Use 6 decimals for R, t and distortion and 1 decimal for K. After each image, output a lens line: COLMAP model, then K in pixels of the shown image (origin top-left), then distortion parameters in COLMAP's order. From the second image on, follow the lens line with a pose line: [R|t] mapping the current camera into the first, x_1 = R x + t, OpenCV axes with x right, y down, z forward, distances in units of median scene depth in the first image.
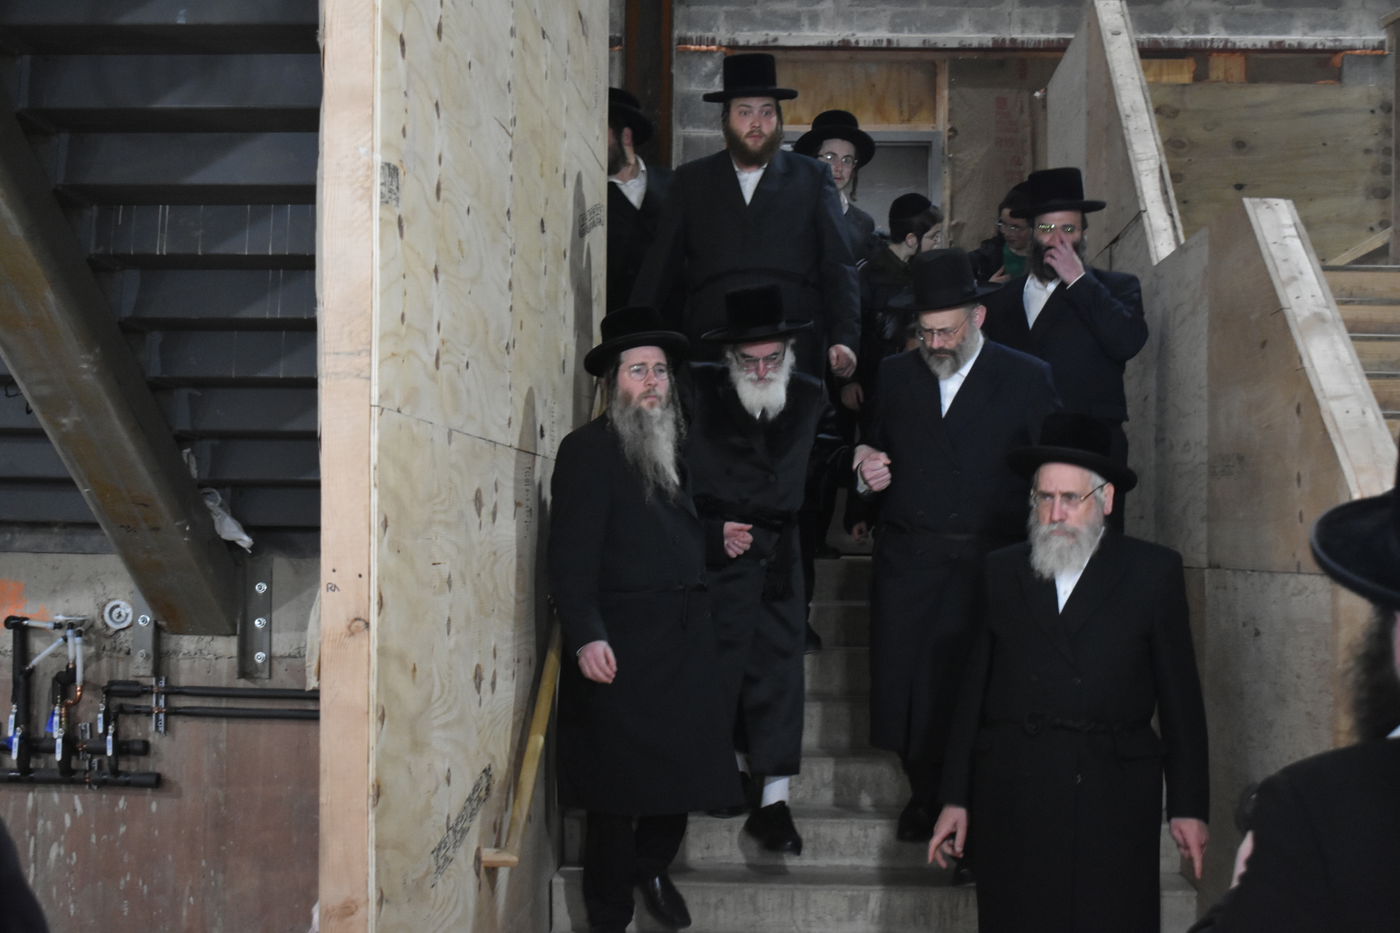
lens RADIAL K [[2350.5, 0, 701.4], [0, 2350.5, 462.4], [0, 0, 1]] dist [-0.012736, 0.000000]
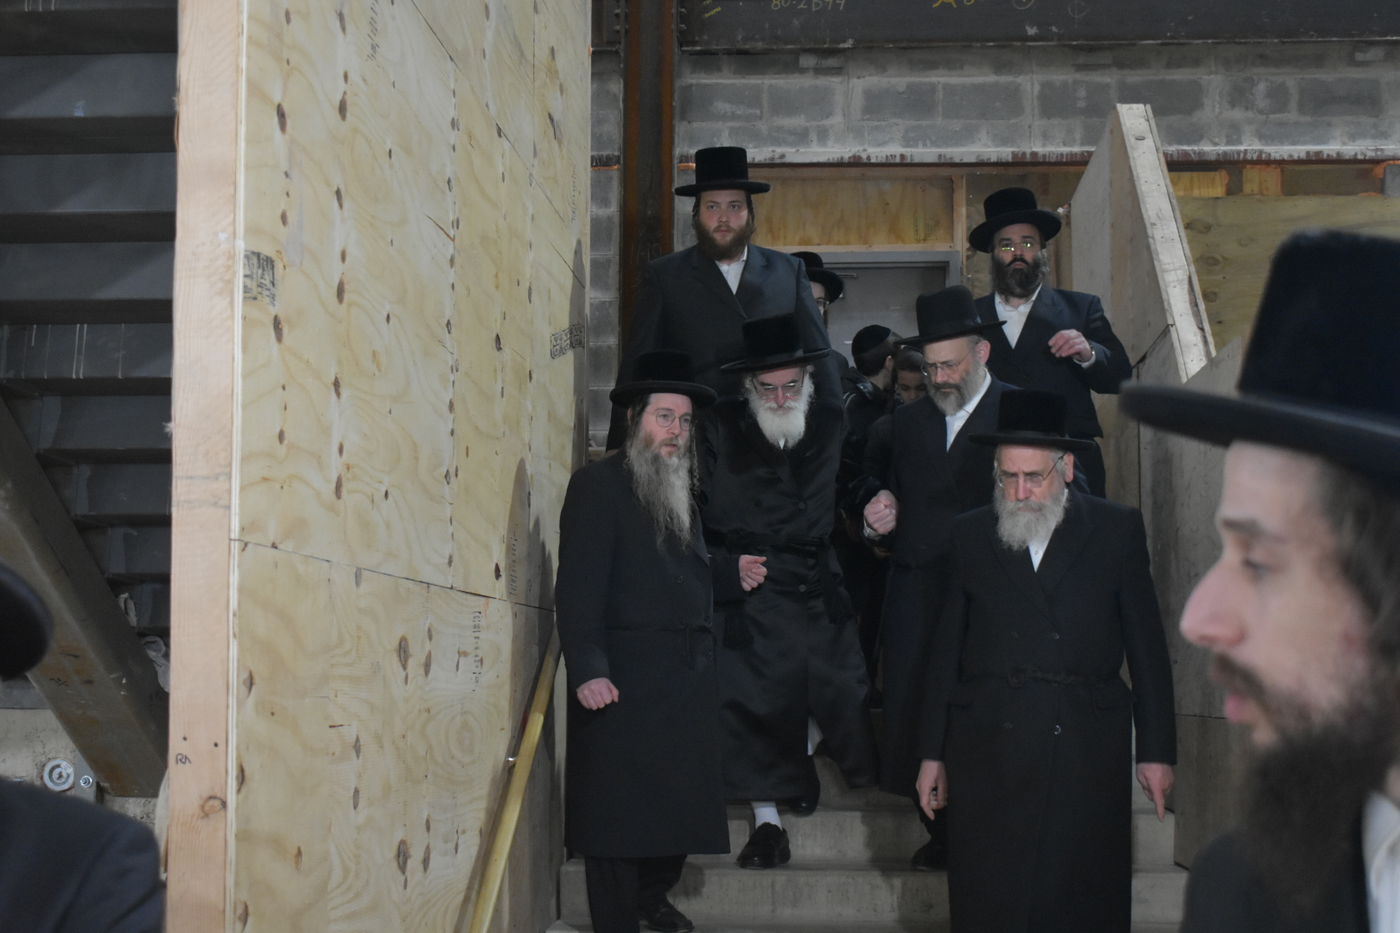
lens RADIAL K [[2350.5, 0, 699.4], [0, 2350.5, 471.1], [0, 0, 1]] dist [-0.012736, 0.000000]
pose [[0.999777, -0.008743, -0.019213, 0.026110], [0.007646, 0.998374, -0.056492, -0.000070], [0.019675, 0.056332, 0.998218, 0.105245]]
